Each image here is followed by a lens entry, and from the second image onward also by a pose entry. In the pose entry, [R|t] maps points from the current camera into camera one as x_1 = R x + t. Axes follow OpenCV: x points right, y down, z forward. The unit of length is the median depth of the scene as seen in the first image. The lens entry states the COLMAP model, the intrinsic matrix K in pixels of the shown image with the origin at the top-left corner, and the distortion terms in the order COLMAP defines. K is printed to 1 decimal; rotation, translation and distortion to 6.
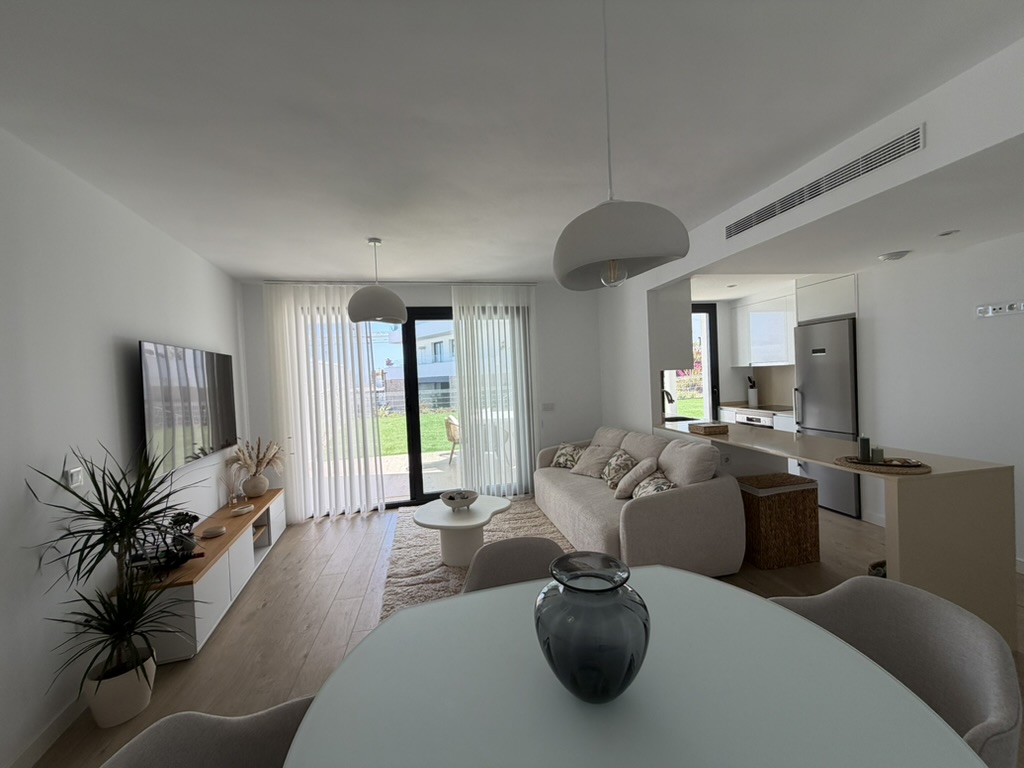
lens RADIAL K [[405.5, 0, 509.1], [0, 405.5, 381.6], [0, 0, 1]] dist [-0.000821, -0.000266]
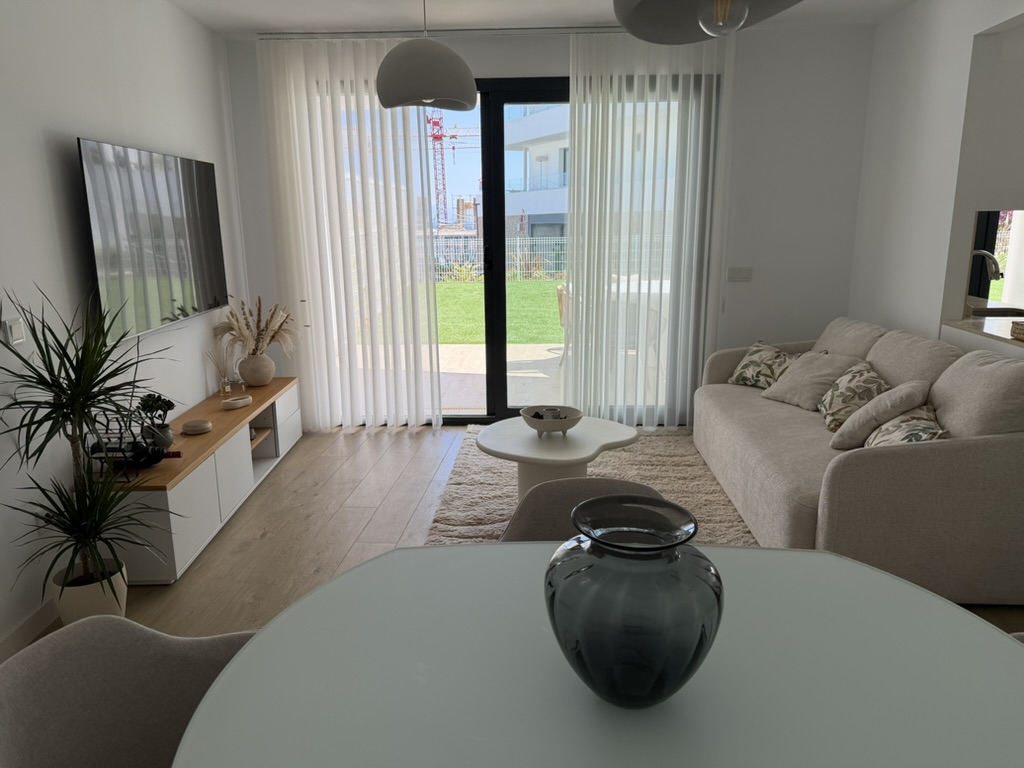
lens RADIAL K [[716.1, 0, 506.7], [0, 716.1, 381.6], [0, 0, 1]] dist [0.107540, -0.171884]
pose [[0.965559, 0.090083, -0.244091, 0.063220], [-0.035713, 0.975157, 0.218617, 0.002964], [0.257721, -0.202371, 0.944789, -0.018314]]
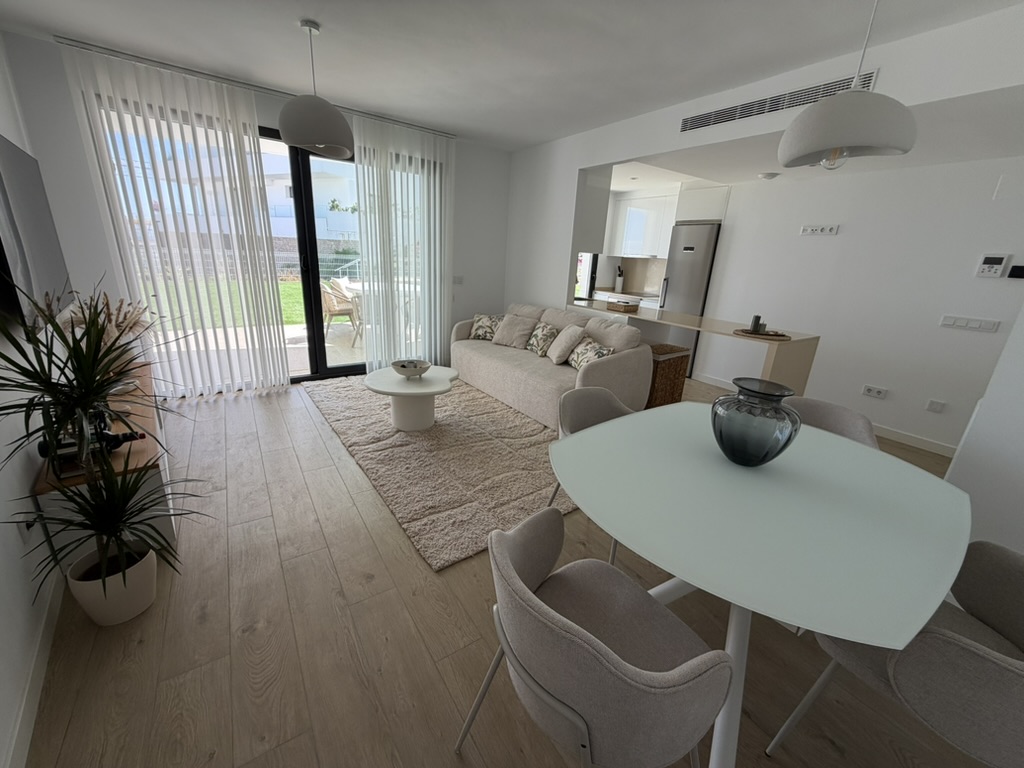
lens RADIAL K [[405.5, 0, 509.1], [0, 405.5, 381.6], [0, 0, 1]] dist [-0.000821, -0.000266]
pose [[0.909537, -0.031389, 0.414436, -0.284084], [-0.089120, 0.959222, 0.268238, 0.033631], [-0.405955, -0.280907, 0.869650, 0.038355]]
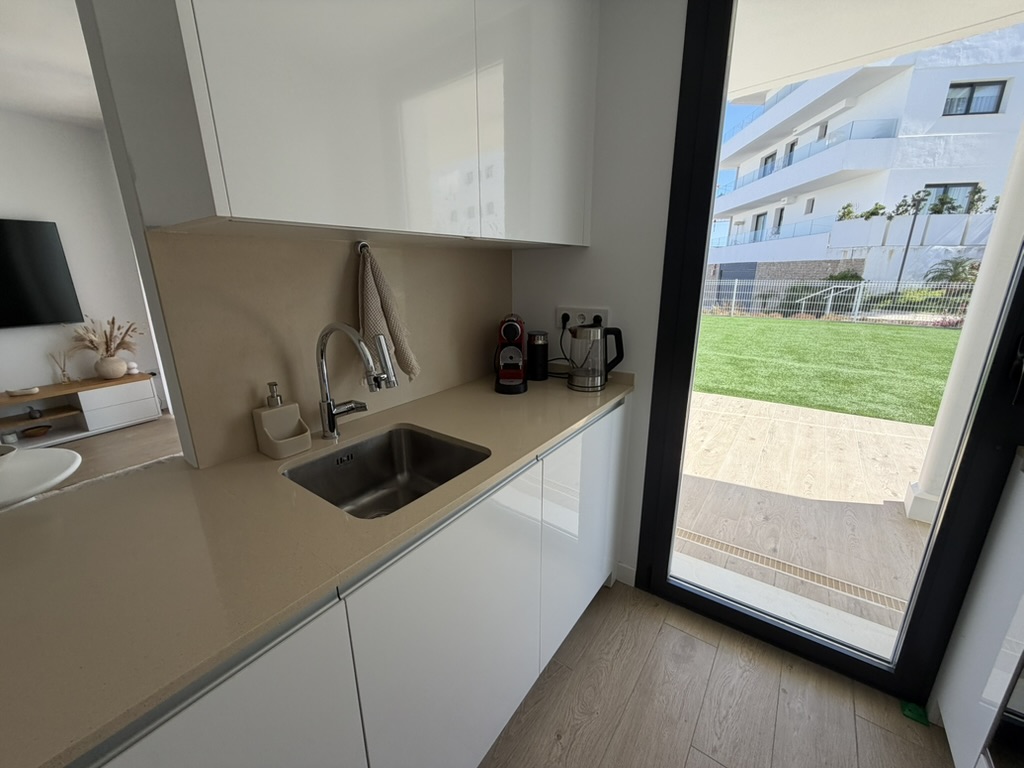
lens RADIAL K [[405.5, 0, 509.1], [0, 405.5, 381.6], [0, 0, 1]] dist [-0.000821, -0.000266]
pose [[0.688280, 0.231325, -0.687576, 0.733030], [-0.033739, 0.956979, 0.288188, -0.020454], [0.724661, -0.175156, 0.666474, 1.094573]]
